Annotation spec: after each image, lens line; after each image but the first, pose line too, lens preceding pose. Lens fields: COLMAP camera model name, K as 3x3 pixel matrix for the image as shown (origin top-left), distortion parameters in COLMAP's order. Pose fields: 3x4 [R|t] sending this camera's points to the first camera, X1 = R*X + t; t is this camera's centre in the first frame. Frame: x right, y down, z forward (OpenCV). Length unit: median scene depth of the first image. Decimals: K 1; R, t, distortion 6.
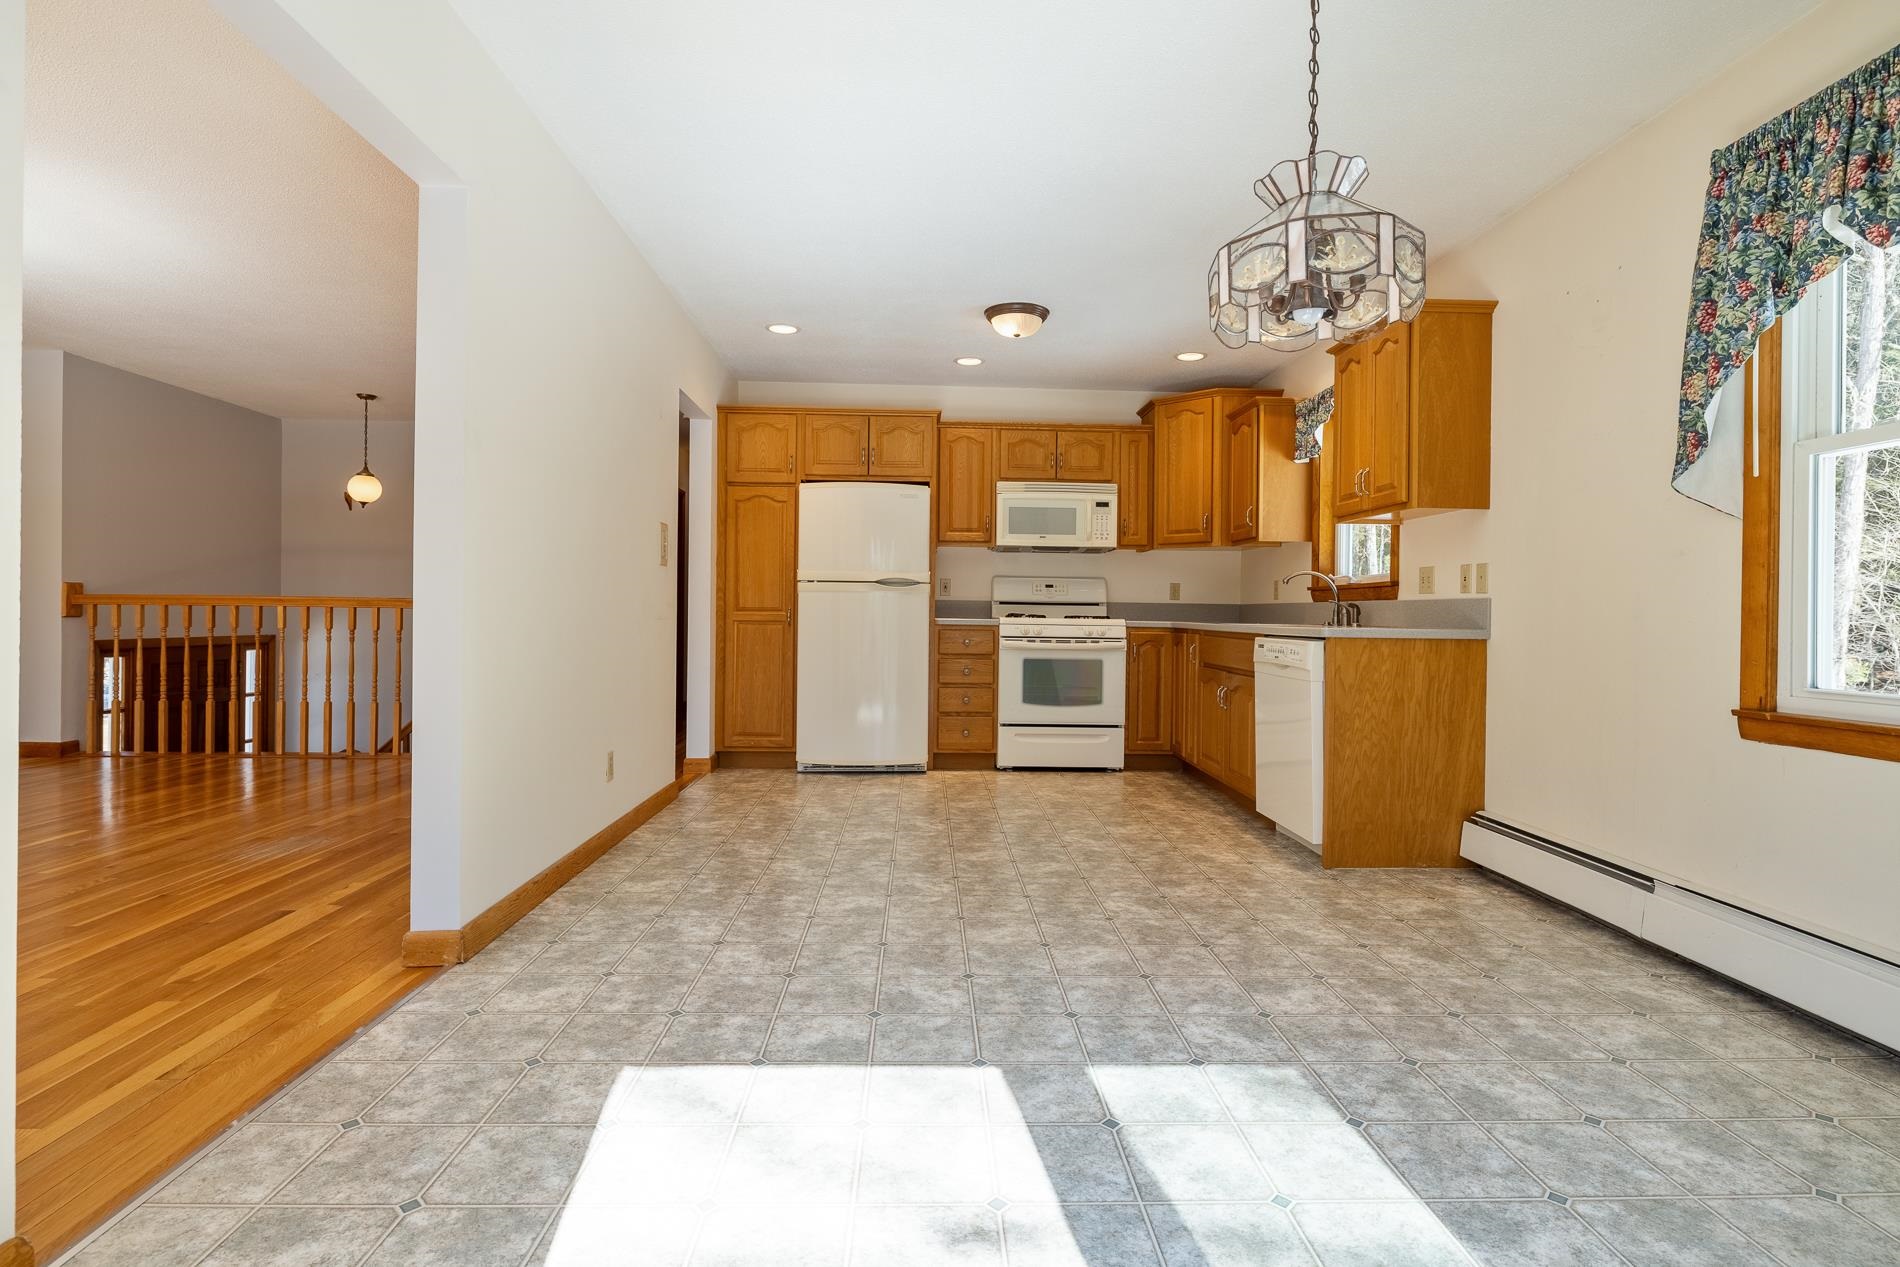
lens RADIAL K [[928.4, 0, 952.9], [0, 928.4, 610.6], [0, 0, 1]] dist [-0.001387, 0.000421]
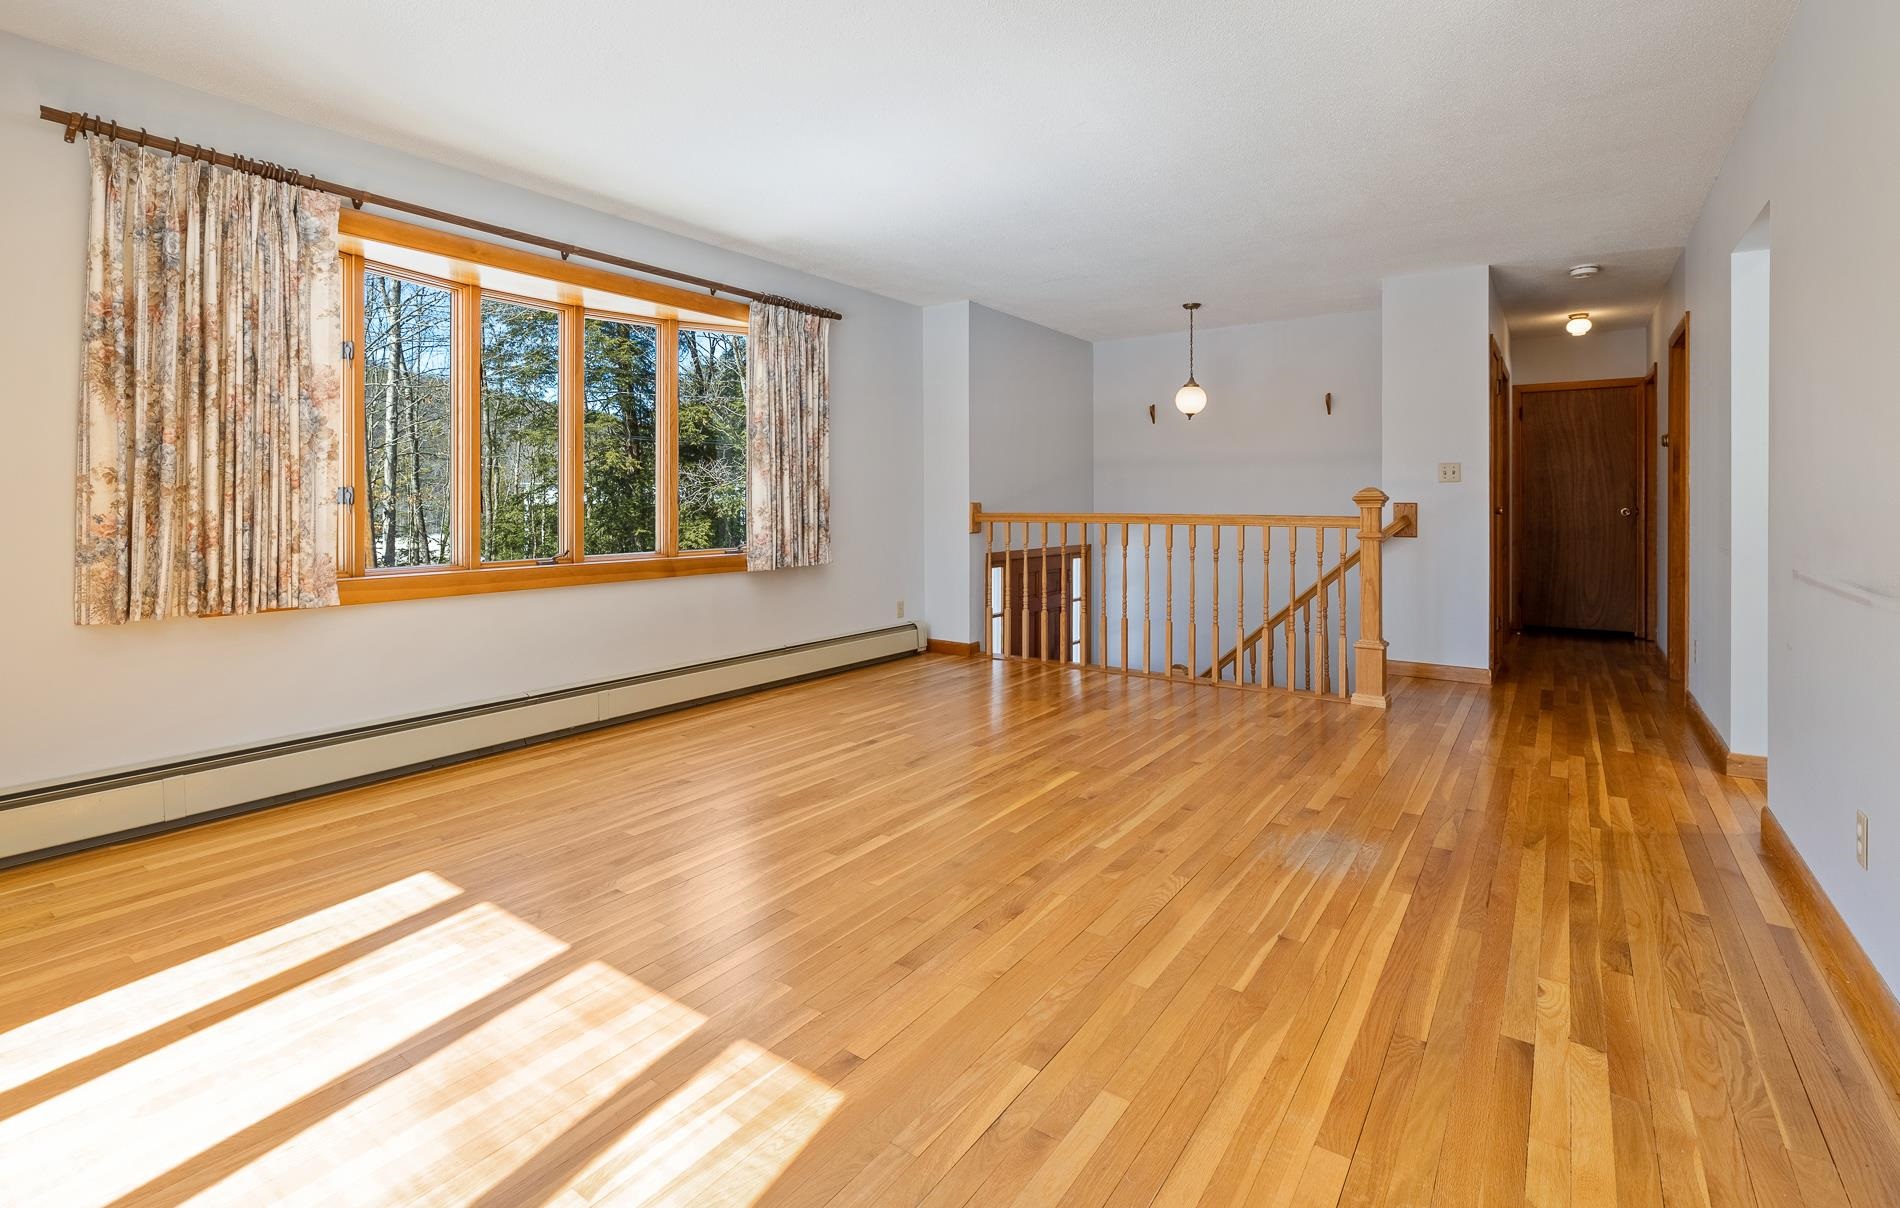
lens RADIAL K [[861.9, 0, 952.1], [0, 861.9, 499.7], [0, 0, 1]] dist [-0.000954, -0.000616]
pose [[0.795861, -0.013826, -0.605322, -0.347518], [0.012485, 0.999901, -0.006423, -0.028803], [0.605351, -0.002446, 0.795955, 0.149094]]
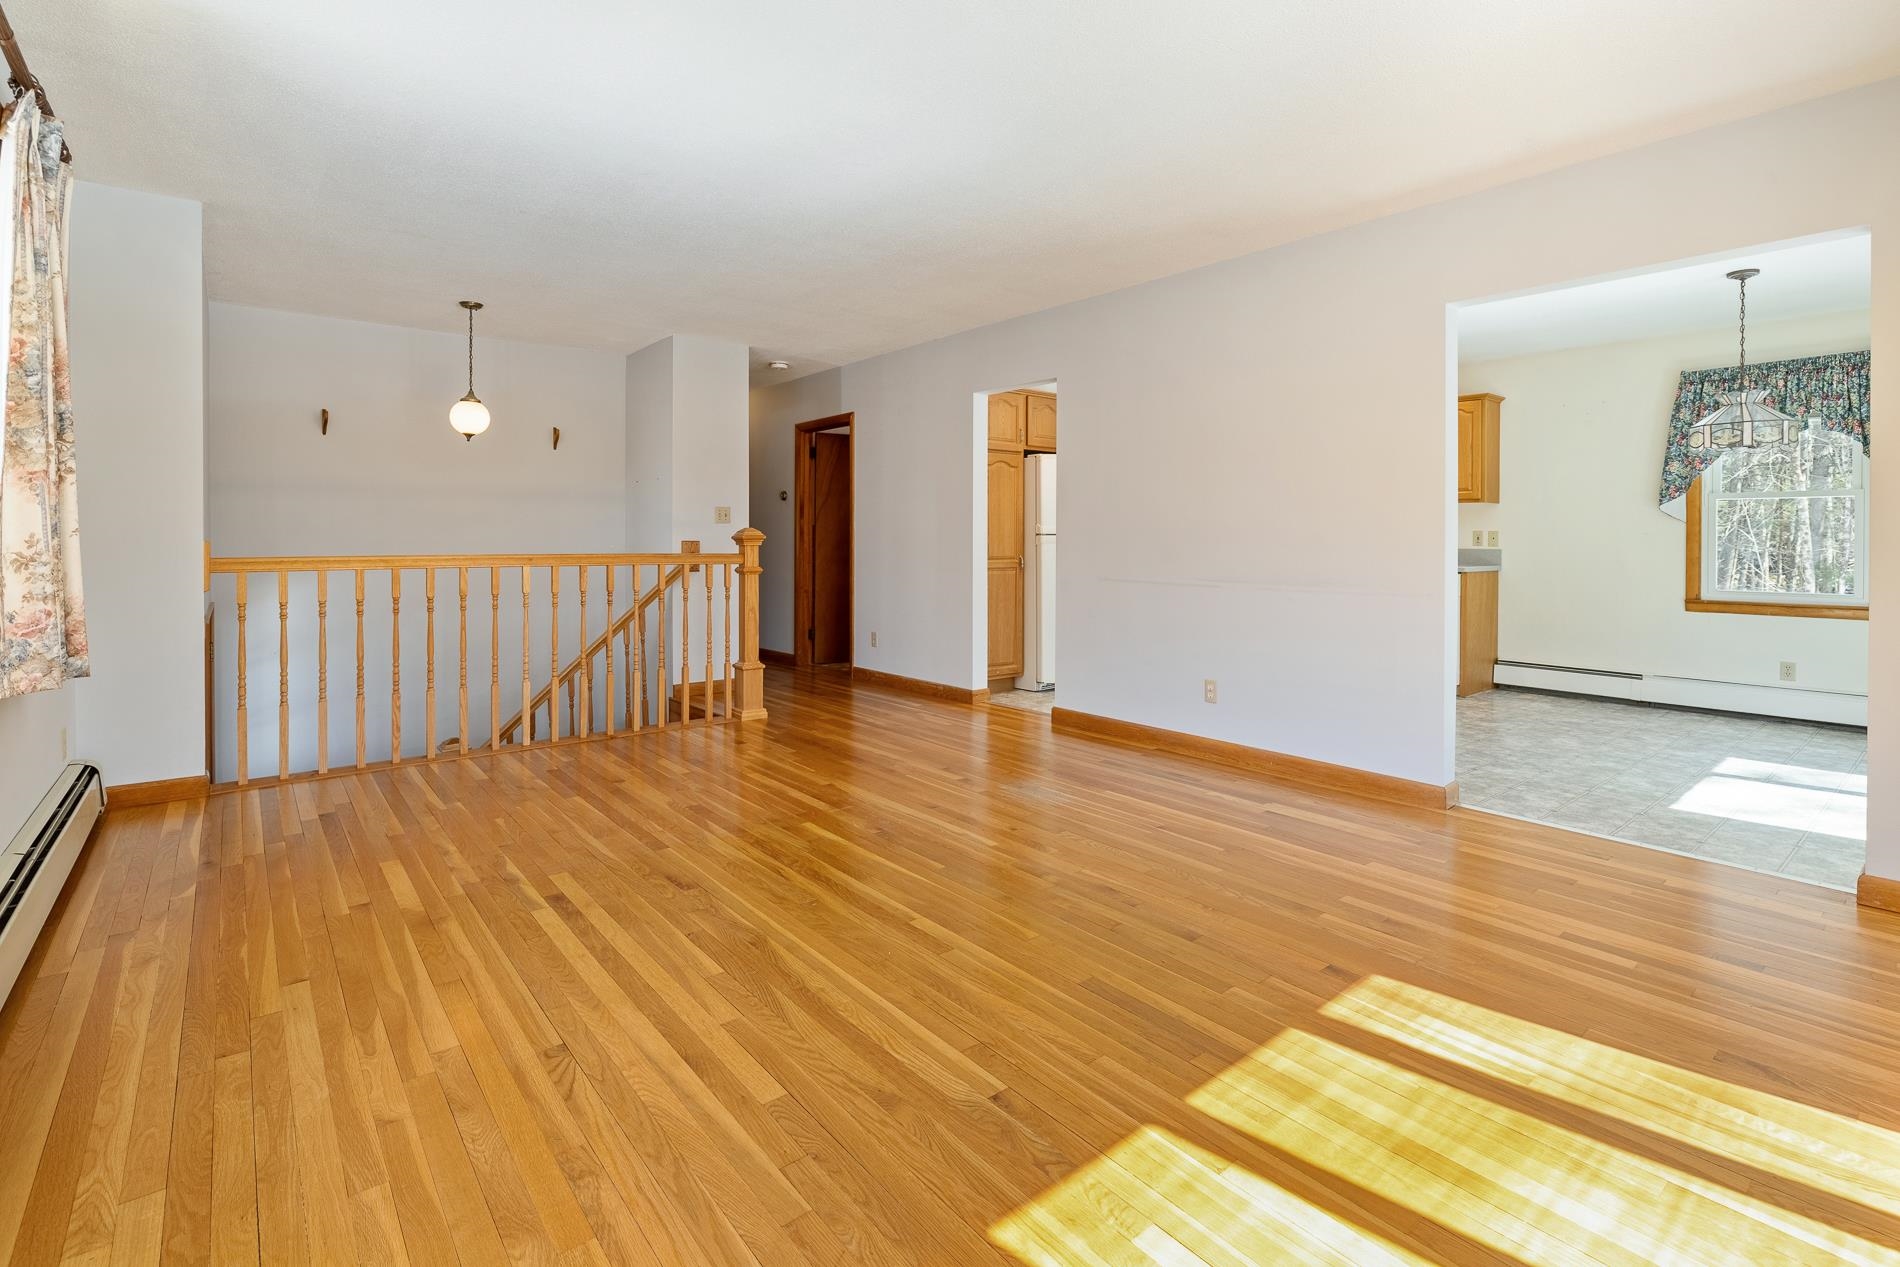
lens RADIAL K [[877.9, 0, 952.4], [0, 877.9, 538.0], [0, 0, 1]] dist [-0.003539, -0.000886]
pose [[0.792193, -0.009648, 0.610194, -0.939096], [0.003482, 0.999930, 0.011290, -0.039793], [-0.610260, -0.006819, 0.792172, 0.154324]]
